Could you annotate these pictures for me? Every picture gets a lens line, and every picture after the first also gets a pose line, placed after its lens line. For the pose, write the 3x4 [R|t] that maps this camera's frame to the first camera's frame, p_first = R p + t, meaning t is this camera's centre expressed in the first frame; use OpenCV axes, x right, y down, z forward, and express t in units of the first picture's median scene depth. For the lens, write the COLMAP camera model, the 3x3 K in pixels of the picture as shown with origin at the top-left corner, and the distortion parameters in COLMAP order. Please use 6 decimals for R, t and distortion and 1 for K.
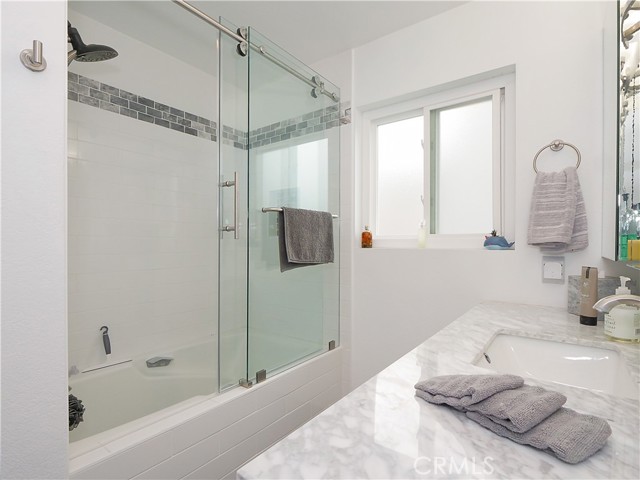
lens RADIAL K [[337.9, 0, 319.5], [0, 337.9, 250.2], [0, 0, 1]] dist [0.000892, -0.000092]
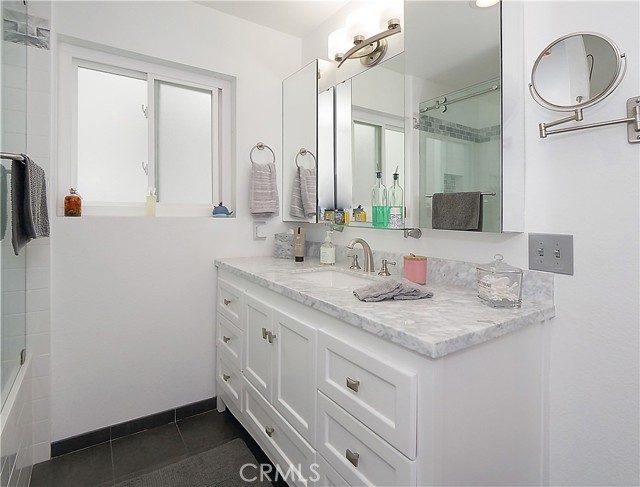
lens RADIAL K [[338.5, 0, 318.2], [0, 338.5, 213.1], [0, 0, 1]] dist [-0.002456, -0.000397]
pose [[0.330302, 0.004121, 0.943866, -0.510600], [0.007486, 0.999948, -0.006986, -0.005163], [-0.943846, 0.009373, 0.330253, 0.235996]]
